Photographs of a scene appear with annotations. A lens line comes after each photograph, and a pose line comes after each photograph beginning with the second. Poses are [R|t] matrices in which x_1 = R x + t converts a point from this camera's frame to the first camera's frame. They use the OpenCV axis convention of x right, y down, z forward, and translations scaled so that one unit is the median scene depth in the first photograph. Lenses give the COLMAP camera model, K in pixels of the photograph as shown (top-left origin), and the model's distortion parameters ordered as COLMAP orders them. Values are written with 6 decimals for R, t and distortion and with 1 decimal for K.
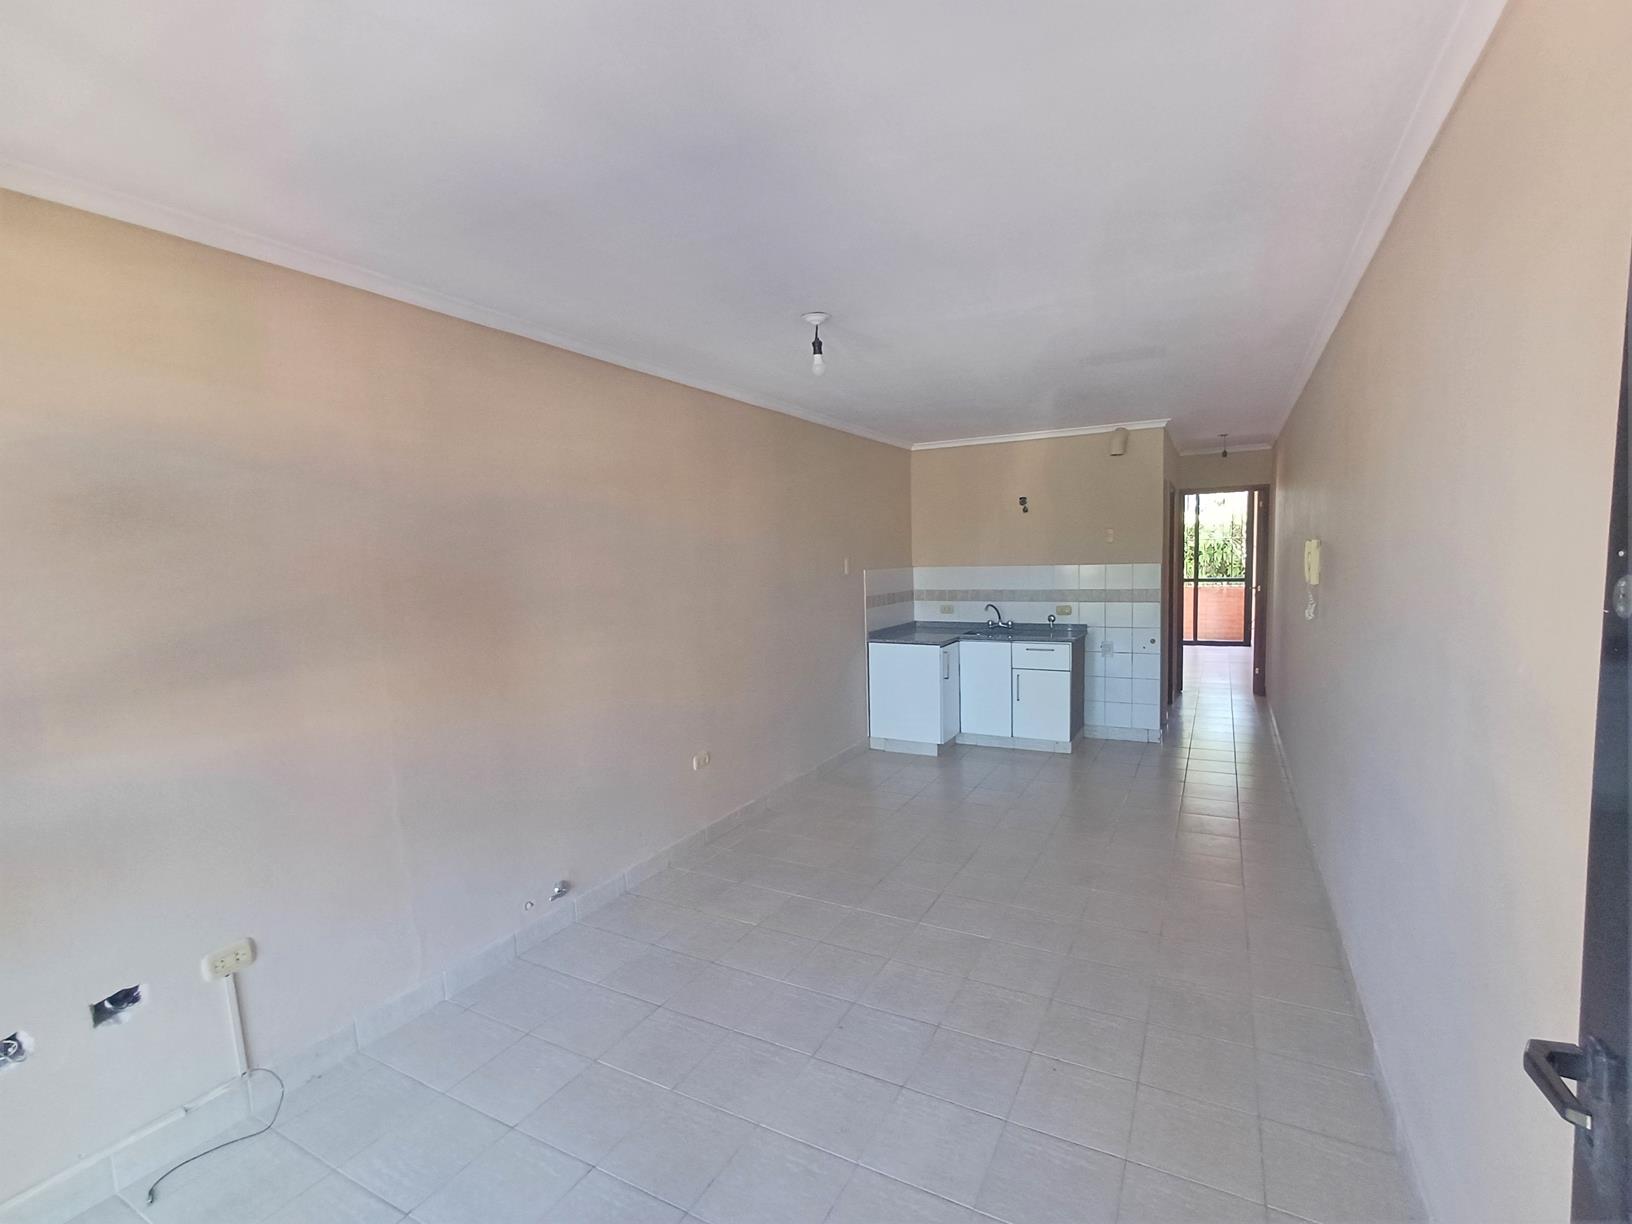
lens RADIAL K [[734.0, 0, 826.3], [0, 734.0, 619.9], [0, 0, 1]] dist [0.000396, -0.001534]
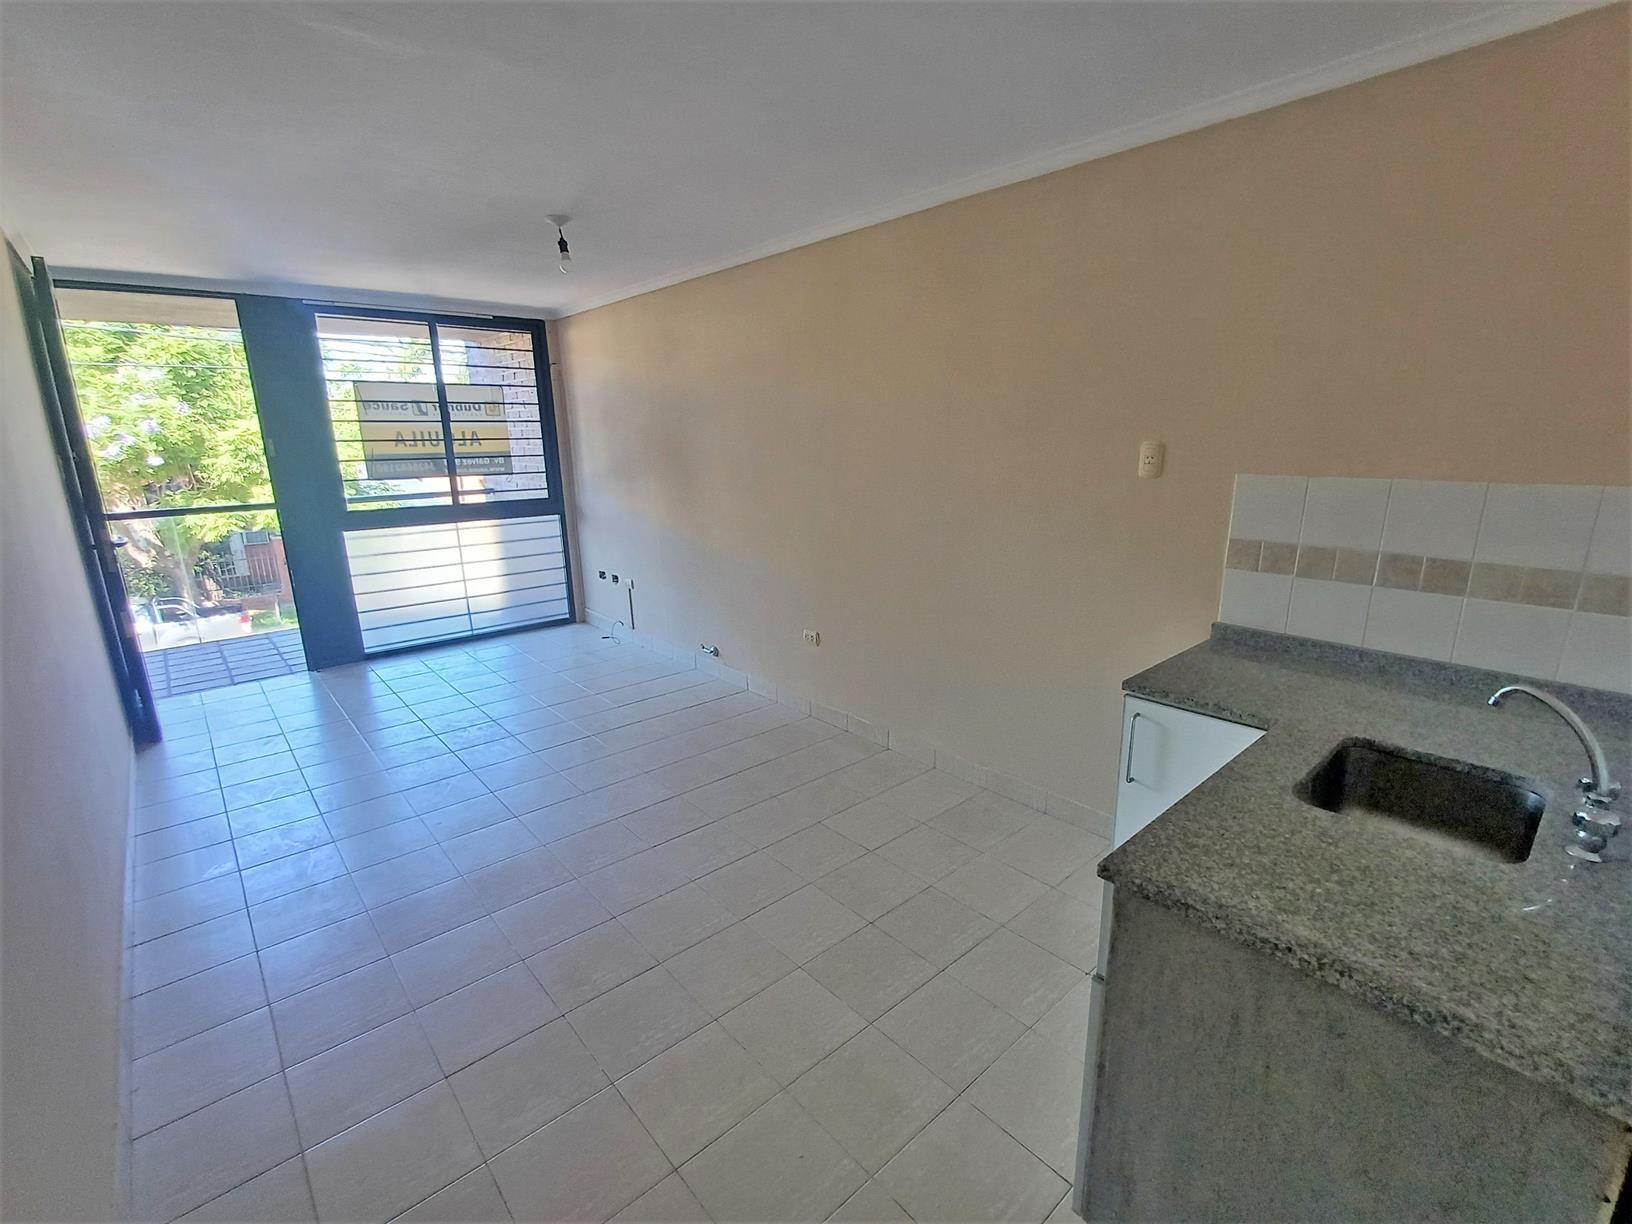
lens RADIAL K [[734.0, 0, 819.2], [0, 734.0, 617.5], [0, 0, 1]] dist [0.000396, -0.001534]
pose [[-0.360313, 0.264648, -0.894503, 0.488192], [-0.057378, 0.950808, 0.304419, -0.095732], [0.931065, 0.161011, -0.327403, 0.873384]]
